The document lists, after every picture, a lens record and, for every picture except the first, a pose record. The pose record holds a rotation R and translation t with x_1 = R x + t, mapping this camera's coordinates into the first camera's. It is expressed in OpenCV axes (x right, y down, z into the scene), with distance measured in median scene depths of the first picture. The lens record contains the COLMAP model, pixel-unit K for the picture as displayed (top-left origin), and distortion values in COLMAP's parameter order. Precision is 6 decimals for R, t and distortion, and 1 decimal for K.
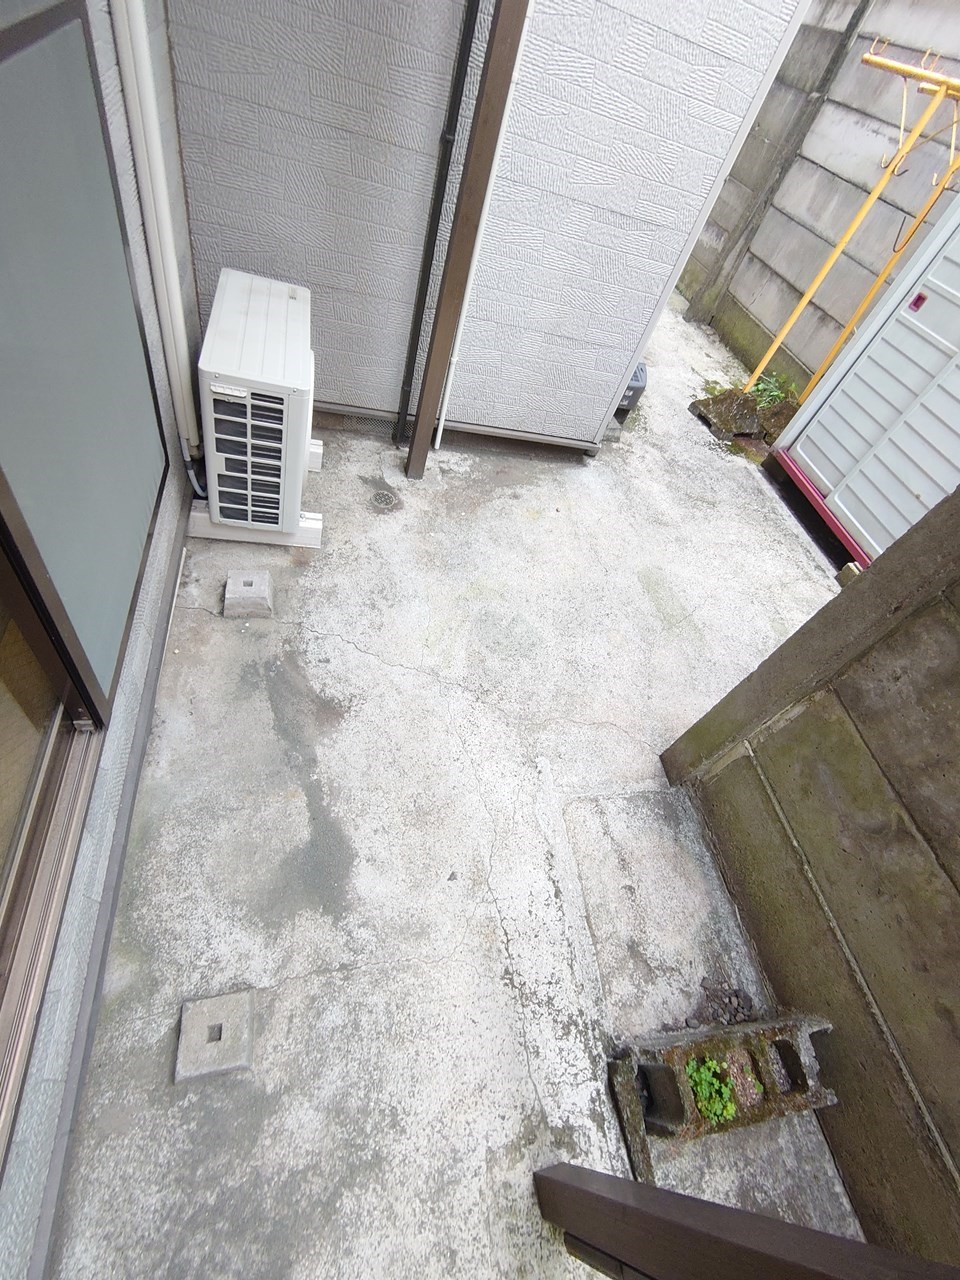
lens RADIAL K [[552.8, 0, 480.5], [0, 552.8, 639.8], [0, 0, 1]] dist [0.002119, -0.000911]
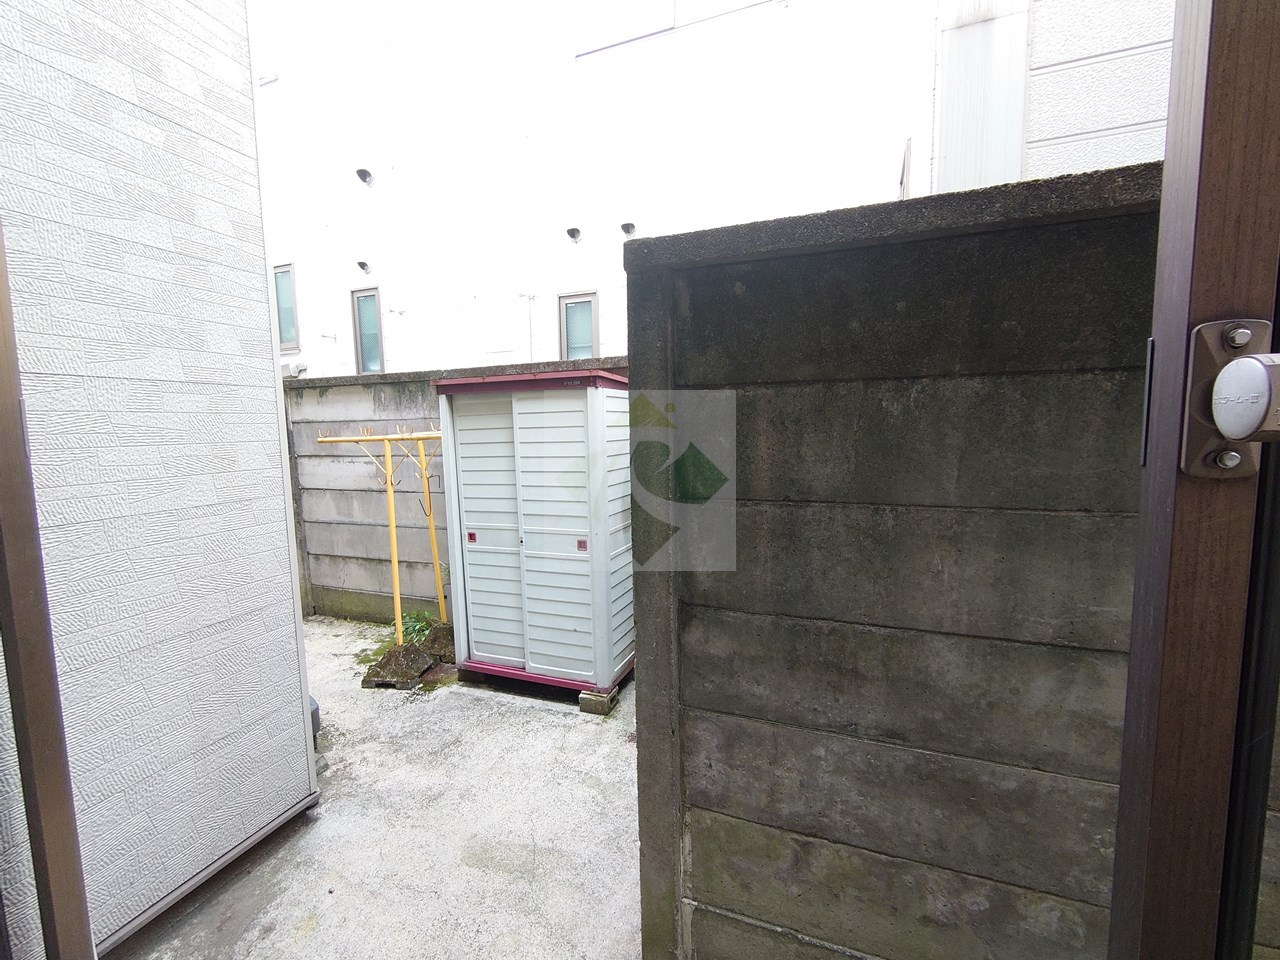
lens RADIAL K [[552.8, 0, 641.3], [0, 552.8, 479.7], [0, 0, 1]] dist [0.002119, -0.000911]
pose [[0.484614, -0.355522, 0.799220, -0.063876], [0.764735, 0.615760, -0.189790, -0.085843], [-0.424653, 0.703167, 0.570286, -0.077040]]
